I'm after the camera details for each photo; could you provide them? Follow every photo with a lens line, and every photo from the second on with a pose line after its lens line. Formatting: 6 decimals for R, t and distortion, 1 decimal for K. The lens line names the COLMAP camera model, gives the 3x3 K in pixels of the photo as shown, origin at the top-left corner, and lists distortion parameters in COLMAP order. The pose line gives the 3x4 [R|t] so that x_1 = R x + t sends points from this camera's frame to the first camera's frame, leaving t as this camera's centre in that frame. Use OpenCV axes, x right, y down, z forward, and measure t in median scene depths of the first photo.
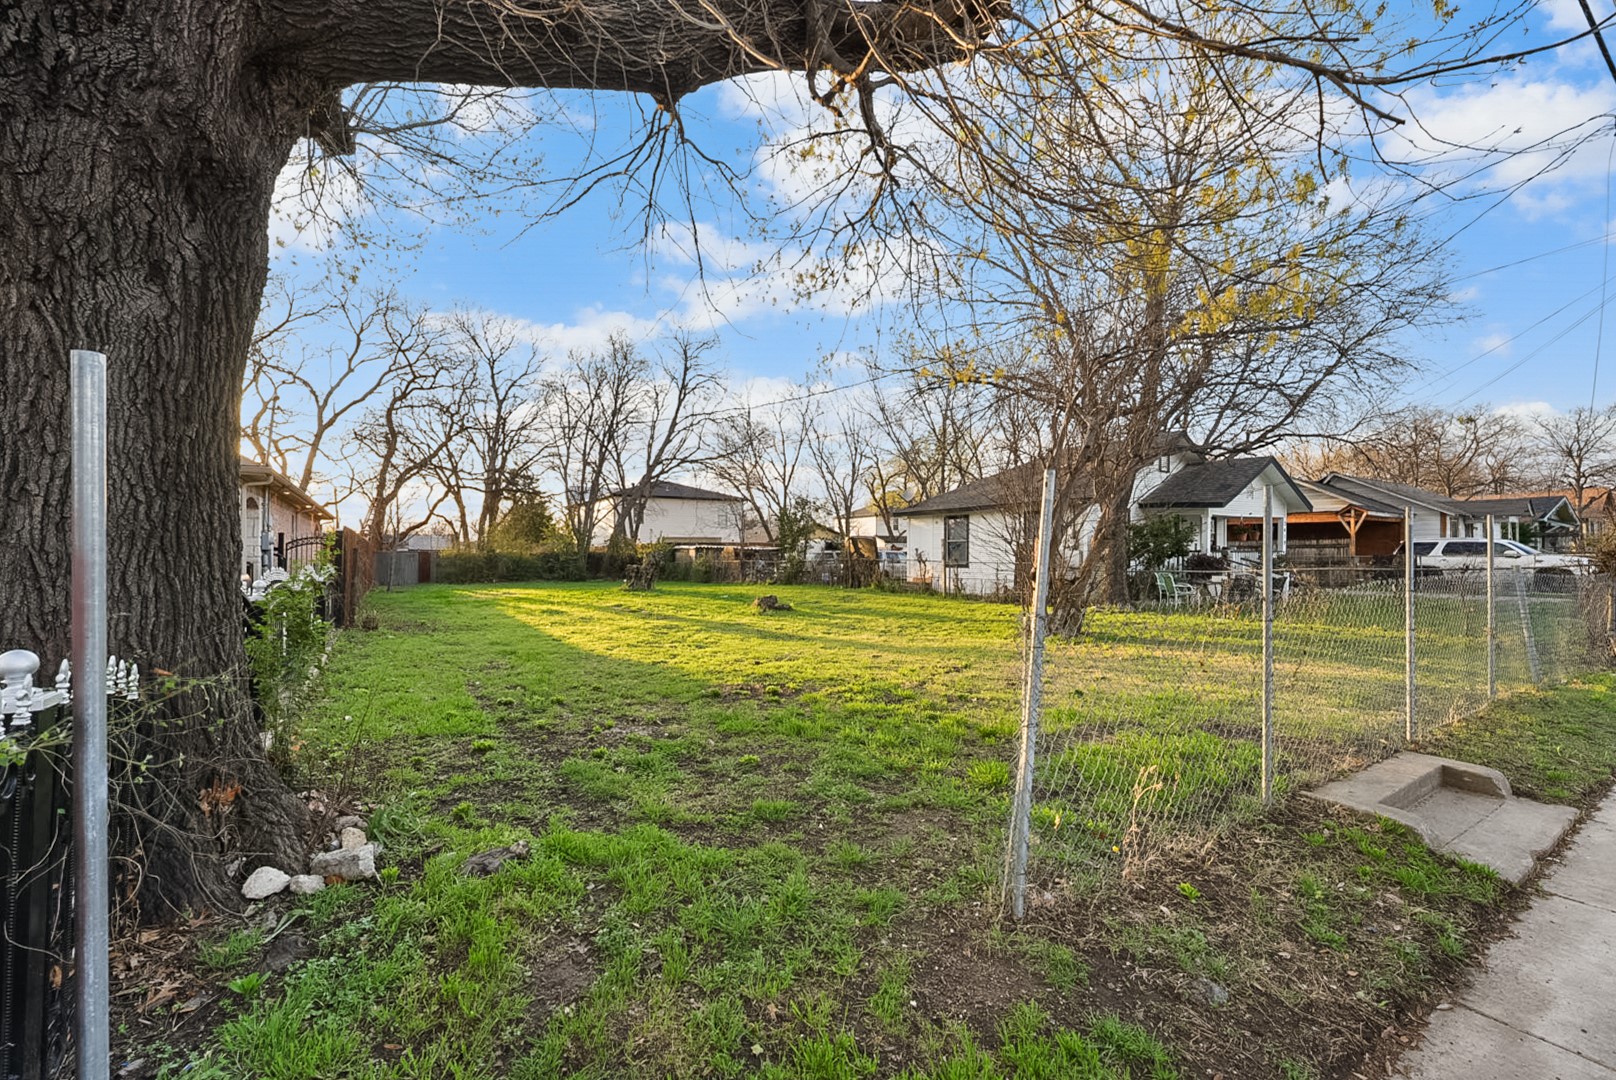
lens RADIAL K [[694.3, 0, 808.0], [0, 694.3, 540.0], [0, 0, 1]] dist [0.001796, 0.000042]
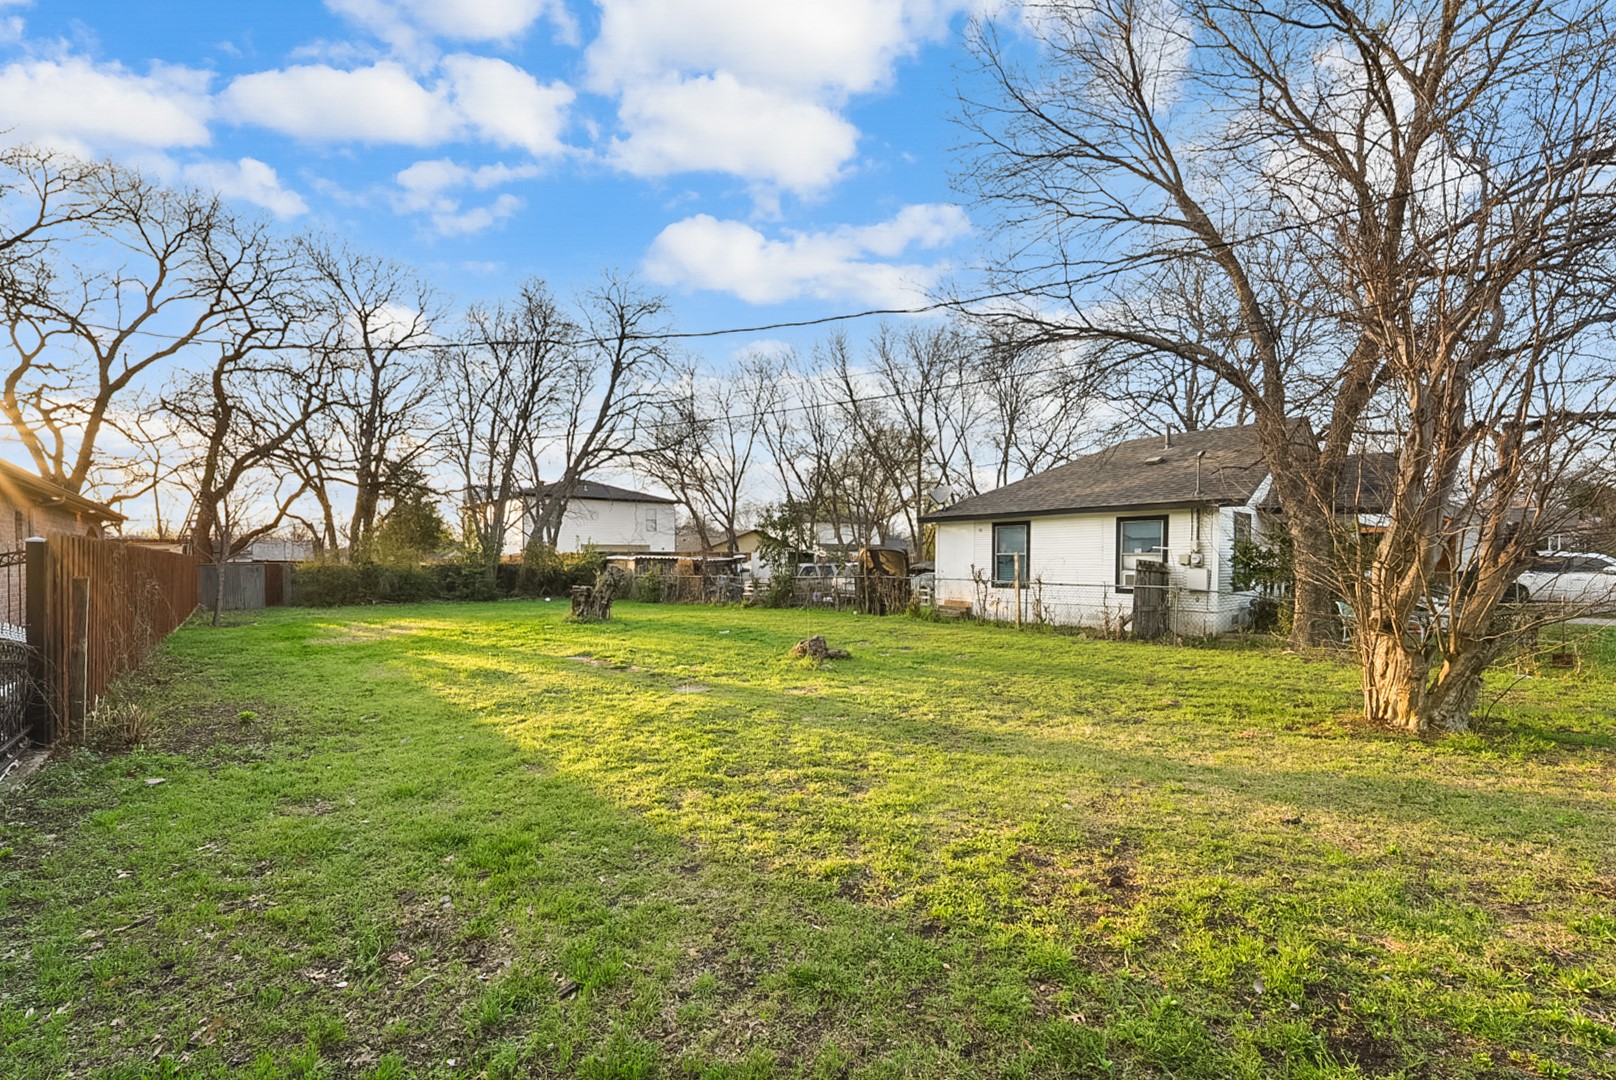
lens RADIAL K [[707.2, 0, 806.2], [0, 707.2, 576.7], [0, 0, 1]] dist [0.009811, 0.000143]
pose [[0.991715, -0.000989, 0.128457, -0.069033], [-0.004383, 0.999127, 0.041534, -0.003440], [-0.128386, -0.041753, 0.990845, 0.141749]]
